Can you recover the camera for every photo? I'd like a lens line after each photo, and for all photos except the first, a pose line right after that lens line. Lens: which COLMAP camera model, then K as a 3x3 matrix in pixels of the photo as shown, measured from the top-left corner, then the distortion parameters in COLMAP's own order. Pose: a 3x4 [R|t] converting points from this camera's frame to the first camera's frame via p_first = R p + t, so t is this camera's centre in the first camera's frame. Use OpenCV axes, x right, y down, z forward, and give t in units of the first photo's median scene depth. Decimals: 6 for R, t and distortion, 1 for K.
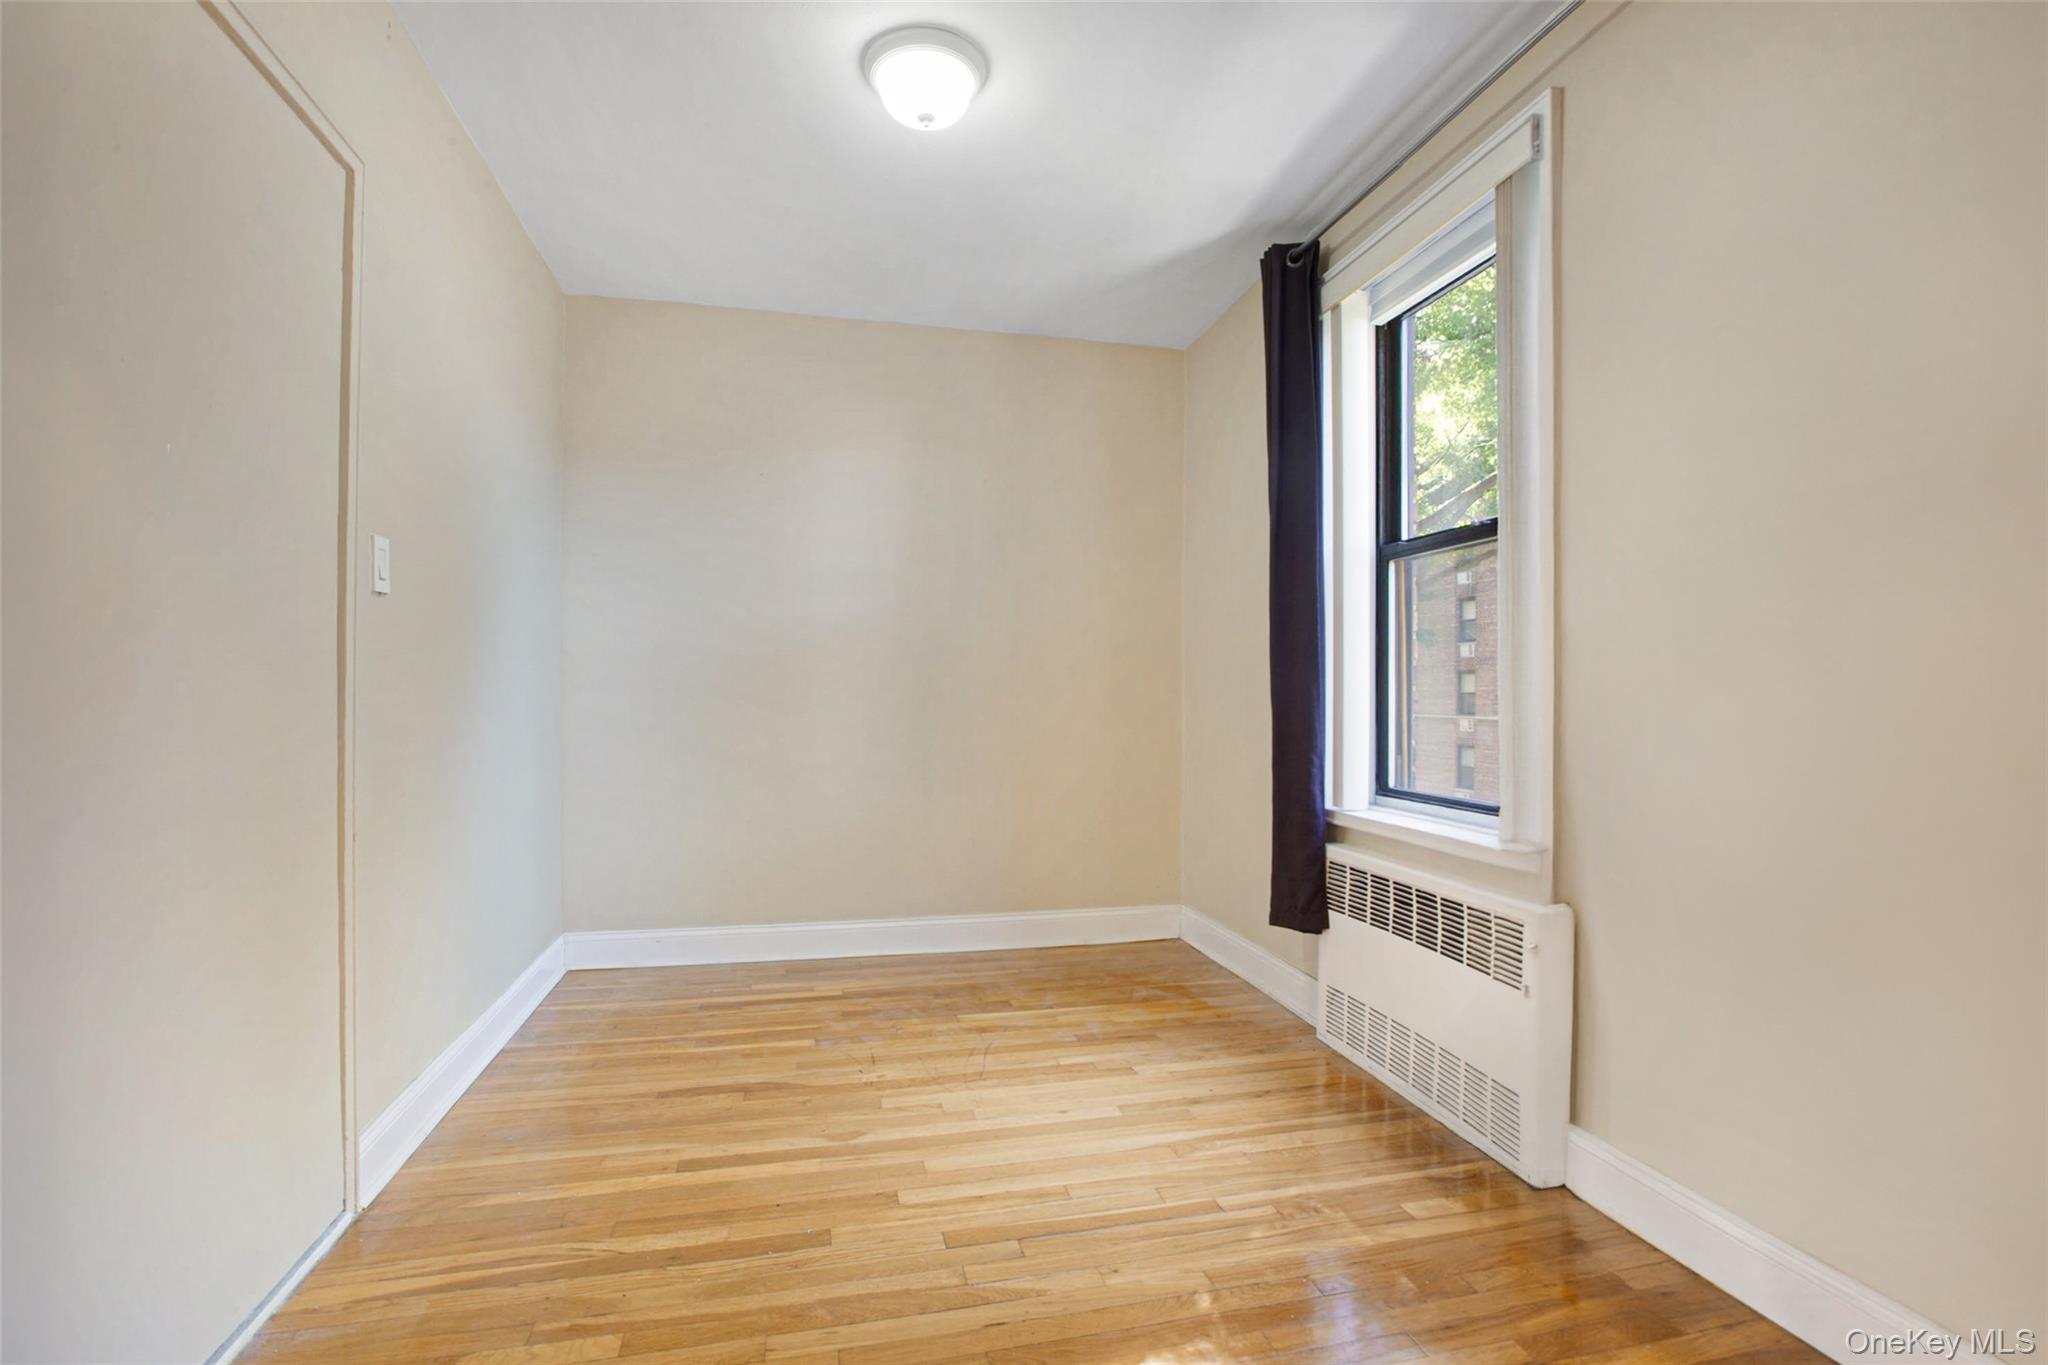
lens RADIAL K [[982.5, 0, 1024.0], [0, 982.5, 682.5], [0, 0, 1]] dist [0.000482, 0.000096]
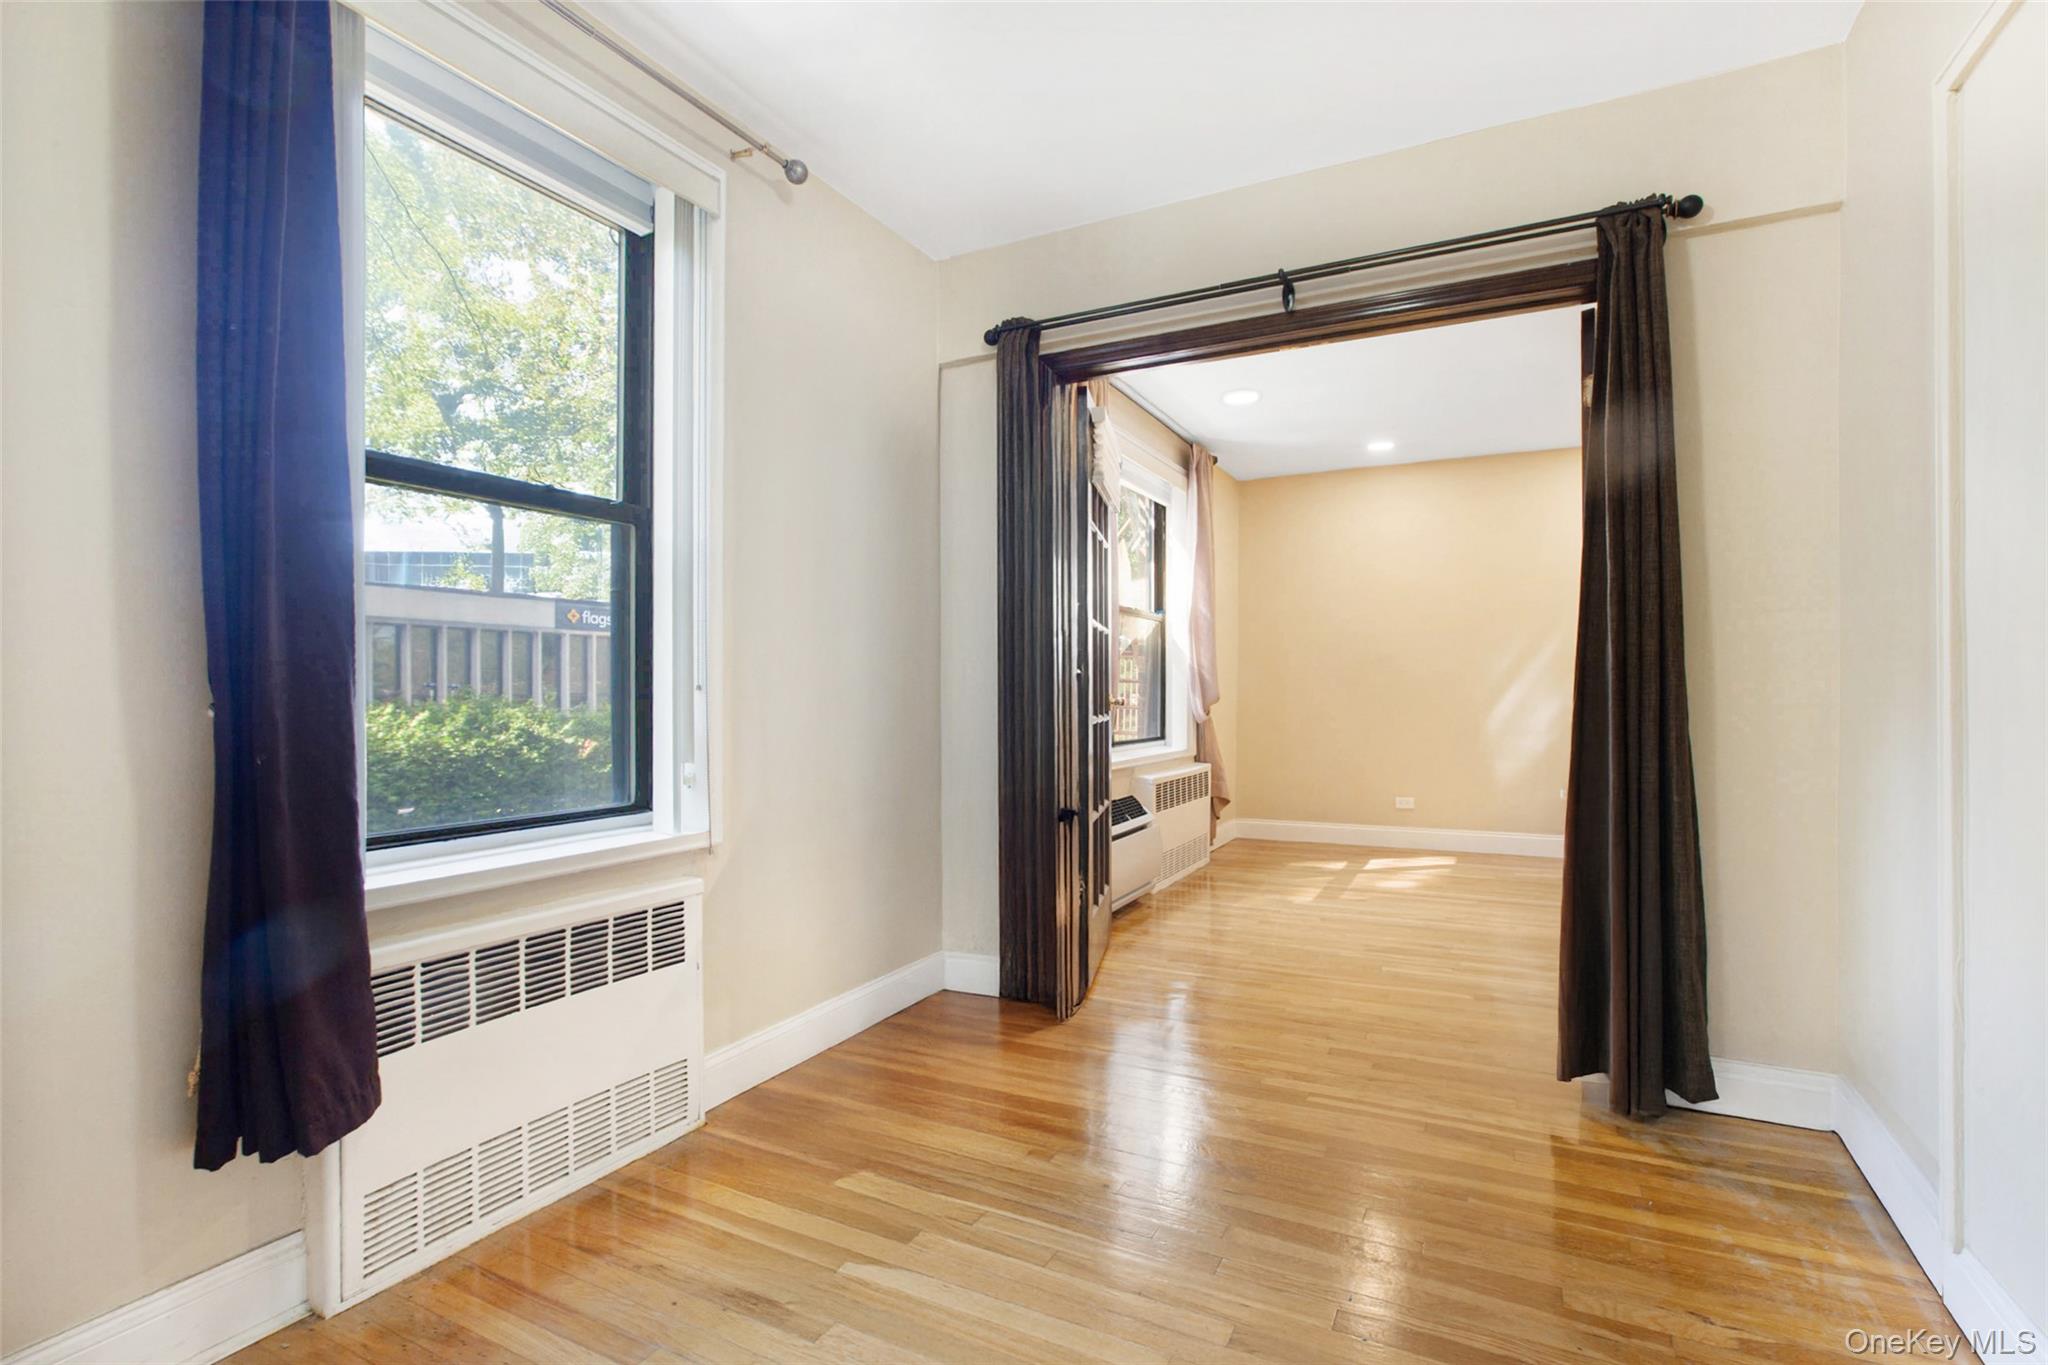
lens RADIAL K [[982.5, 0, 1024.0], [0, 982.5, 682.5], [0, 0, 1]] dist [0.000482, 0.000096]
pose [[-0.762822, 0.002075, 0.646605, -0.394211], [-0.005525, 0.999937, -0.009726, 0.012946], [-0.646585, -0.010992, -0.762763, 1.322364]]
